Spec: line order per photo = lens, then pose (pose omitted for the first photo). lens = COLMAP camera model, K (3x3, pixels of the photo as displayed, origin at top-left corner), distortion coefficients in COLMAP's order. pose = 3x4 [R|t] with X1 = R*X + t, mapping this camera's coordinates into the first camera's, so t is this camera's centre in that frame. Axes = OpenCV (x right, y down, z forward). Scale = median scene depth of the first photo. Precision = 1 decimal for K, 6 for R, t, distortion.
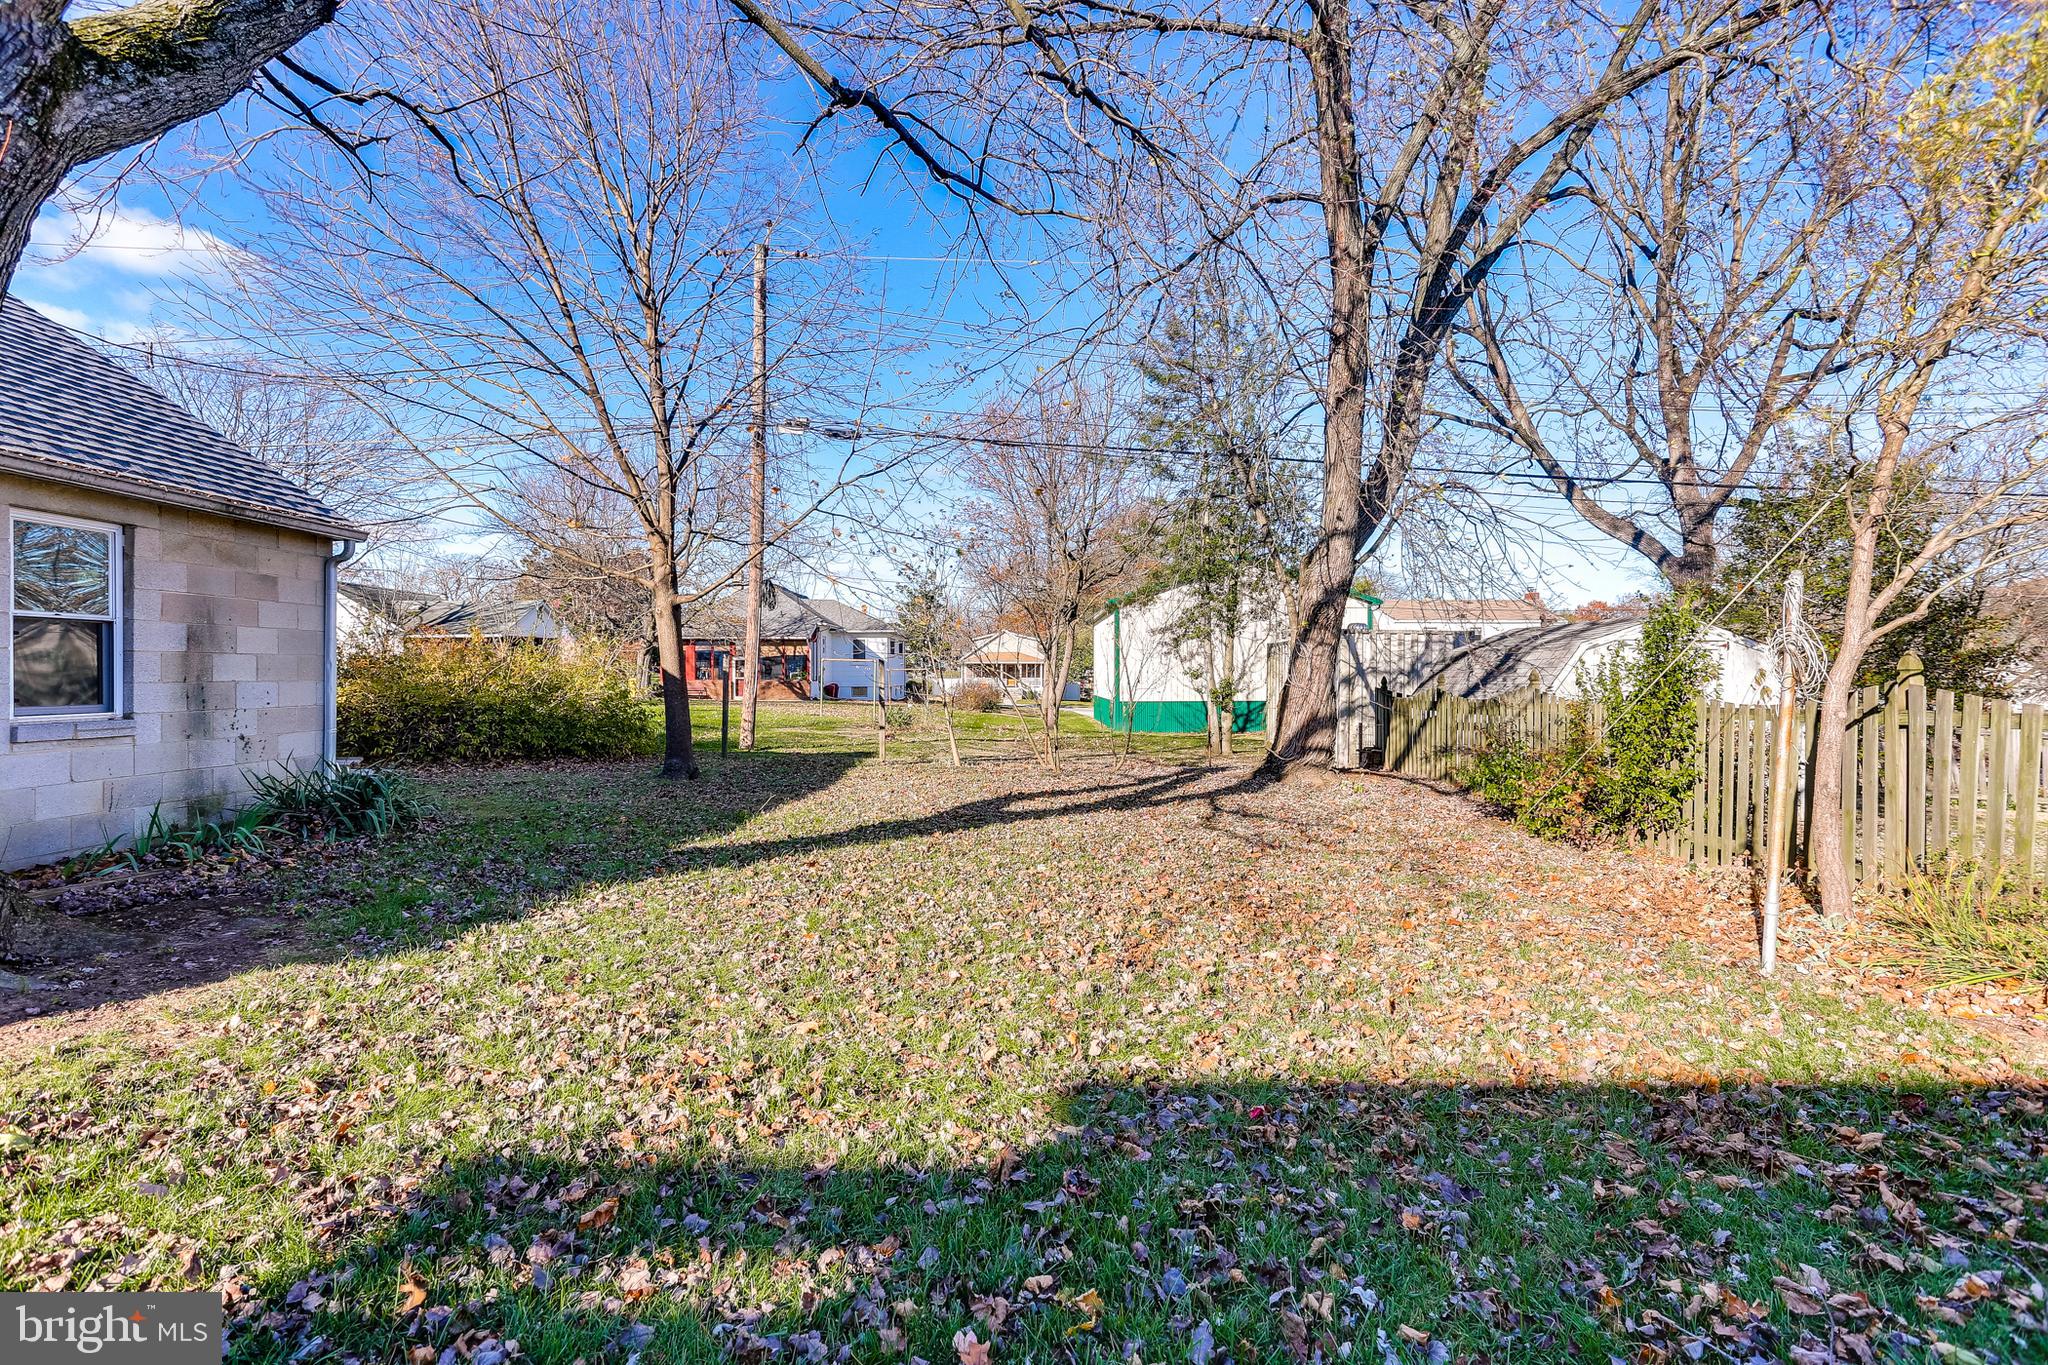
lens RADIAL K [[994.5, 0, 1013.4], [0, 994.5, 688.6], [0, 0, 1]] dist [-0.000888, -0.000031]
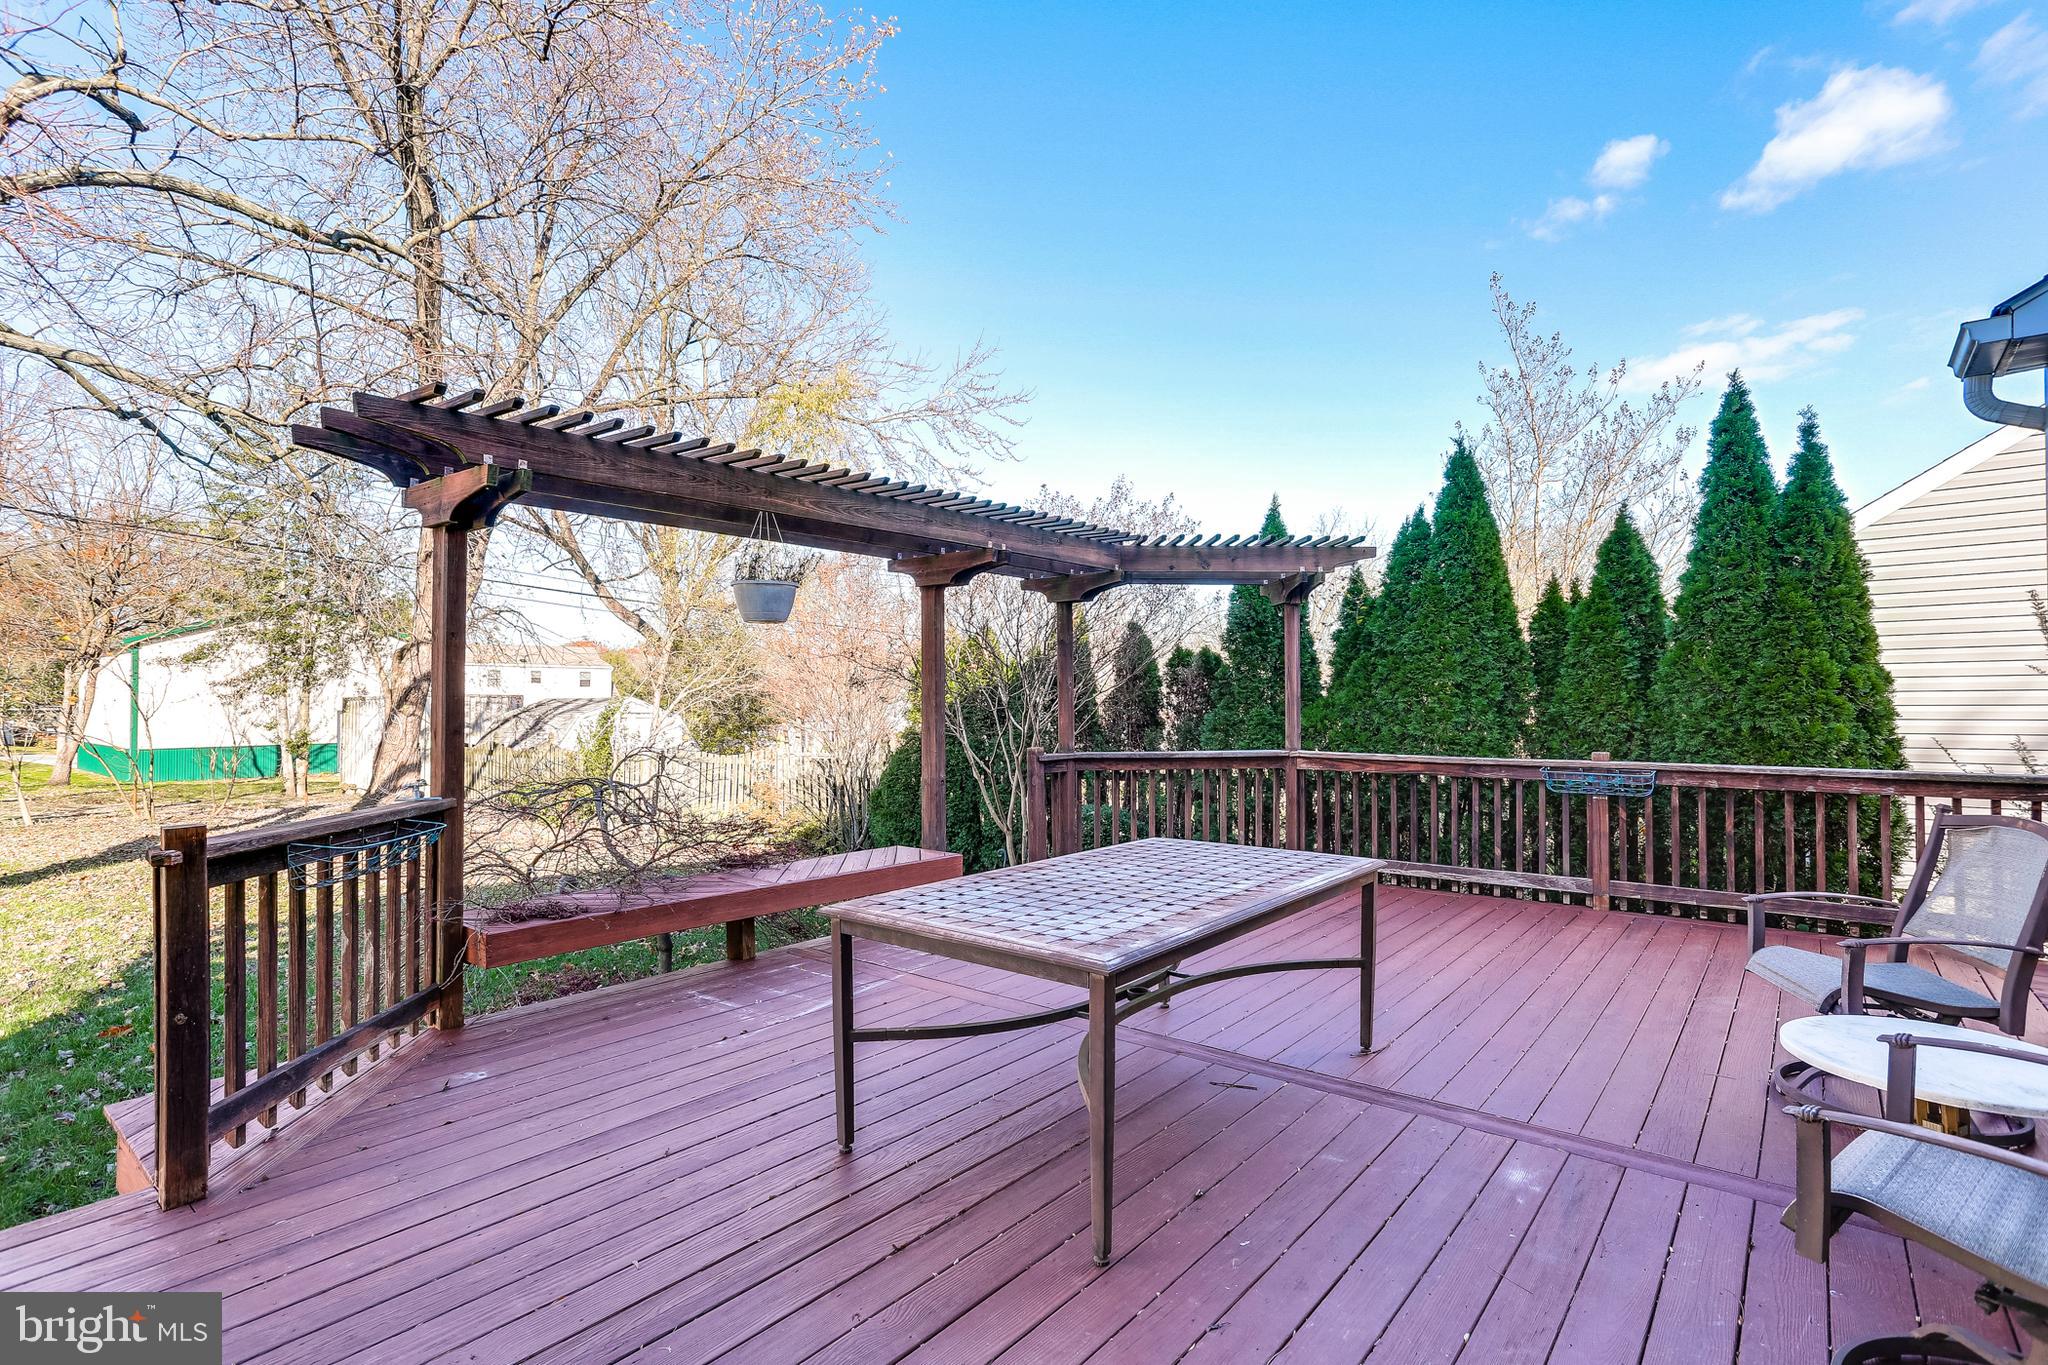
lens RADIAL K [[994.5, 0, 1013.4], [0, 994.5, 688.6], [0, 0, 1]] dist [-0.000888, -0.000031]
pose [[0.637153, 0.012177, 0.770641, -0.229873], [0.010888, 0.999633, -0.024798, -0.033333], [-0.770661, 0.024191, 0.636786, -0.560058]]
